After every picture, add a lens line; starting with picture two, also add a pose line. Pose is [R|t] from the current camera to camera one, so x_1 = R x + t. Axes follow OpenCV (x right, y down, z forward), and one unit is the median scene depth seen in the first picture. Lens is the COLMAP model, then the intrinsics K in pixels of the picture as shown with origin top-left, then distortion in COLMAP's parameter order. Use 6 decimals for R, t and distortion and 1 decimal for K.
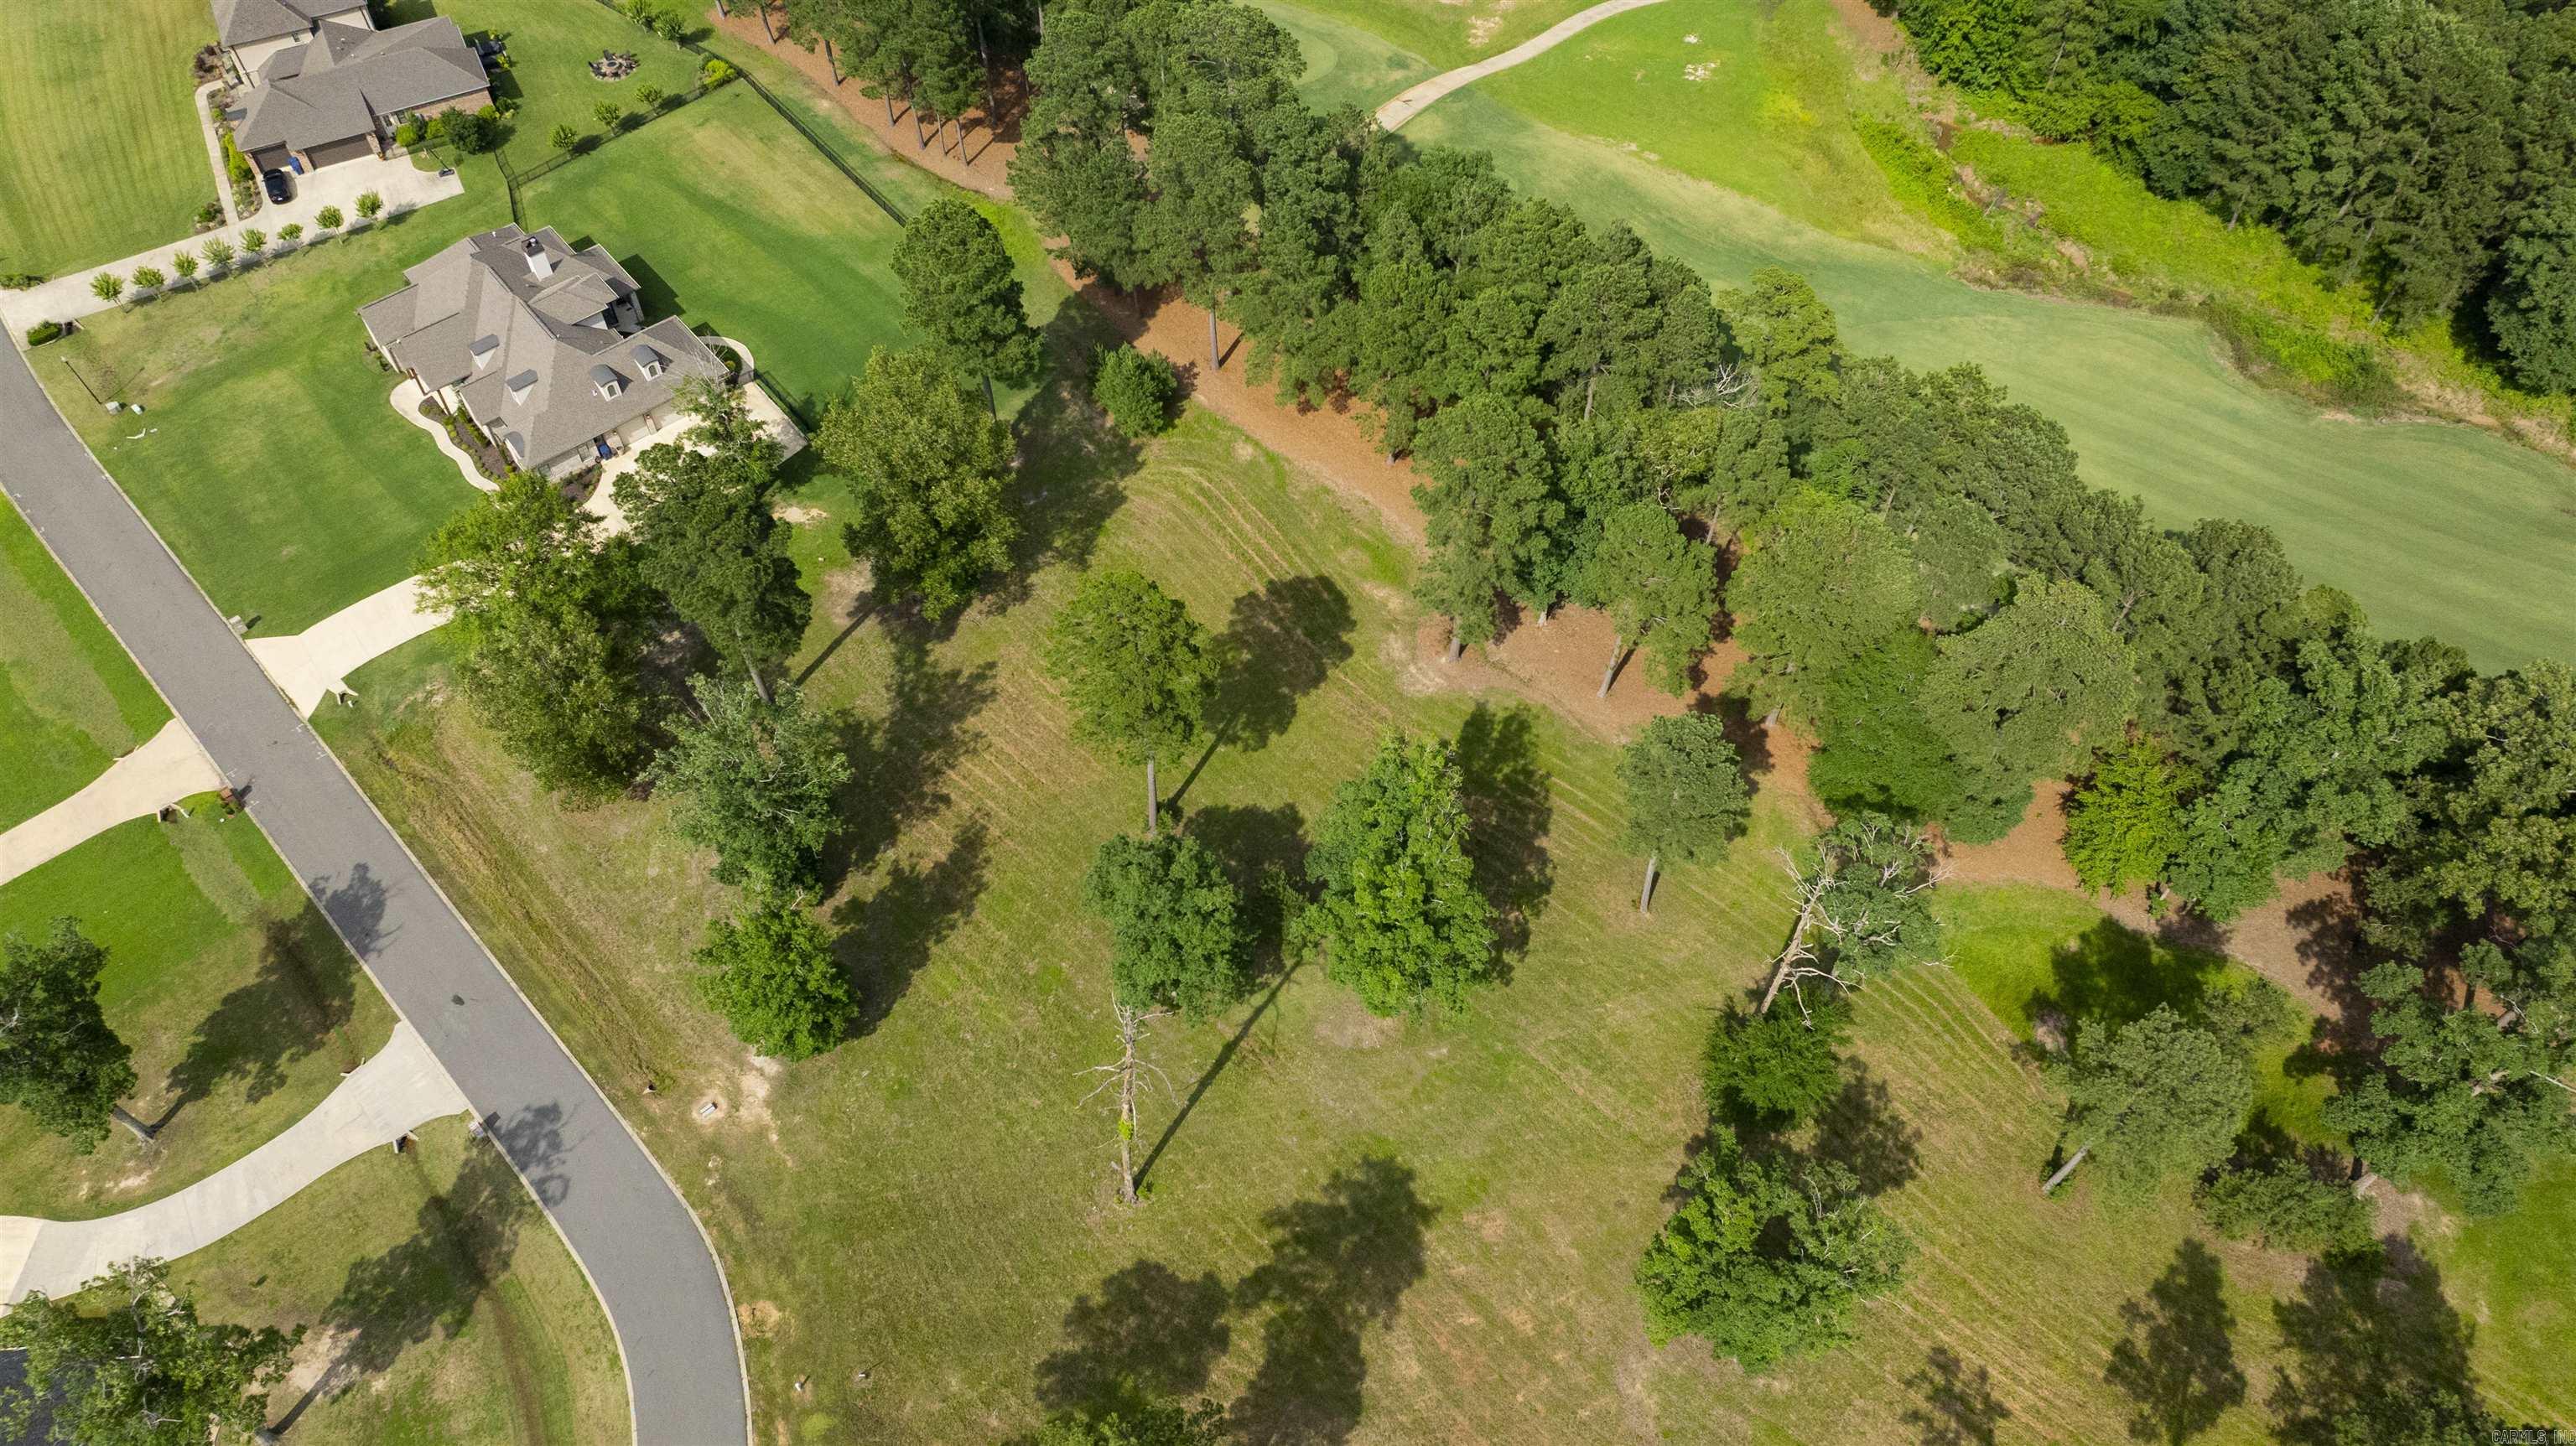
lens RADIAL K [[1851.4, 0, 1304.3], [0, 1851.4, 690.0], [0, 0, 1]] dist [-0.034288, 0.033540]
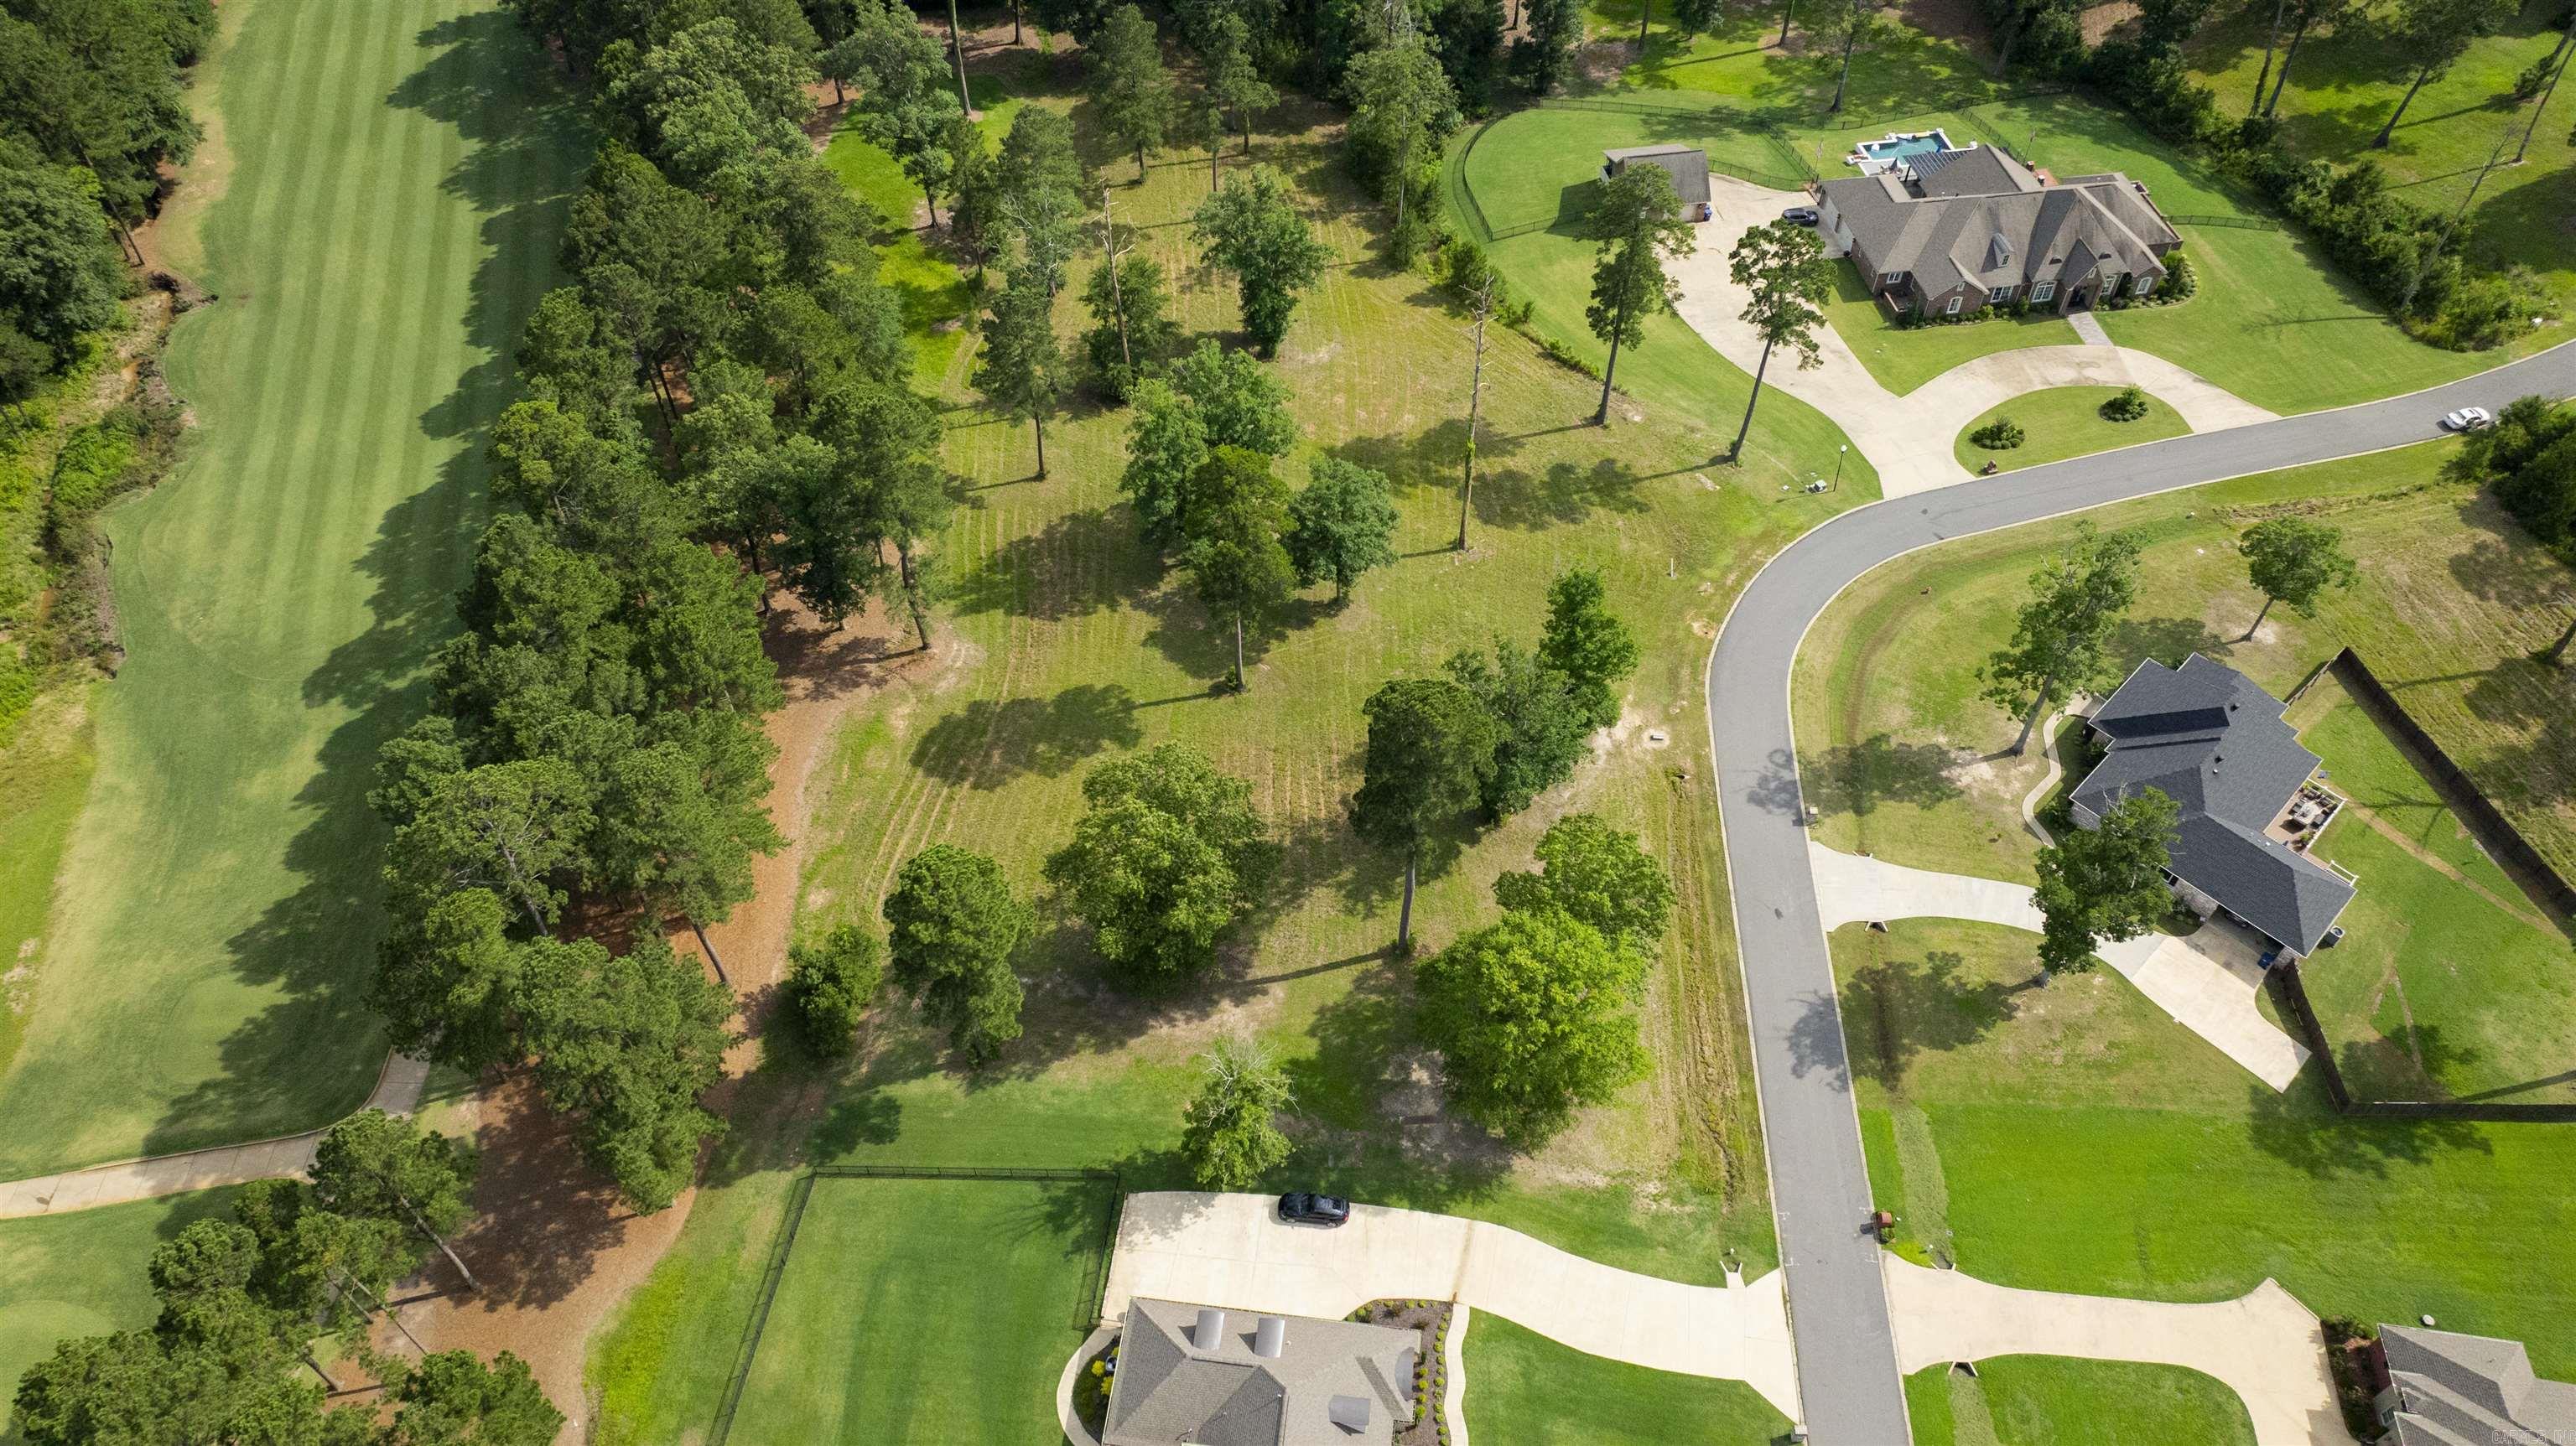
lens RADIAL K [[1851.4, 0, 1304.3], [0, 1851.4, 690.0], [0, 0, 1]] dist [-0.034288, 0.033540]
pose [[-0.679751, -0.554096, 0.480538, -0.687222], [0.570518, 0.012280, 0.821193, -0.883792], [-0.460921, 0.832362, 0.307774, 0.624750]]
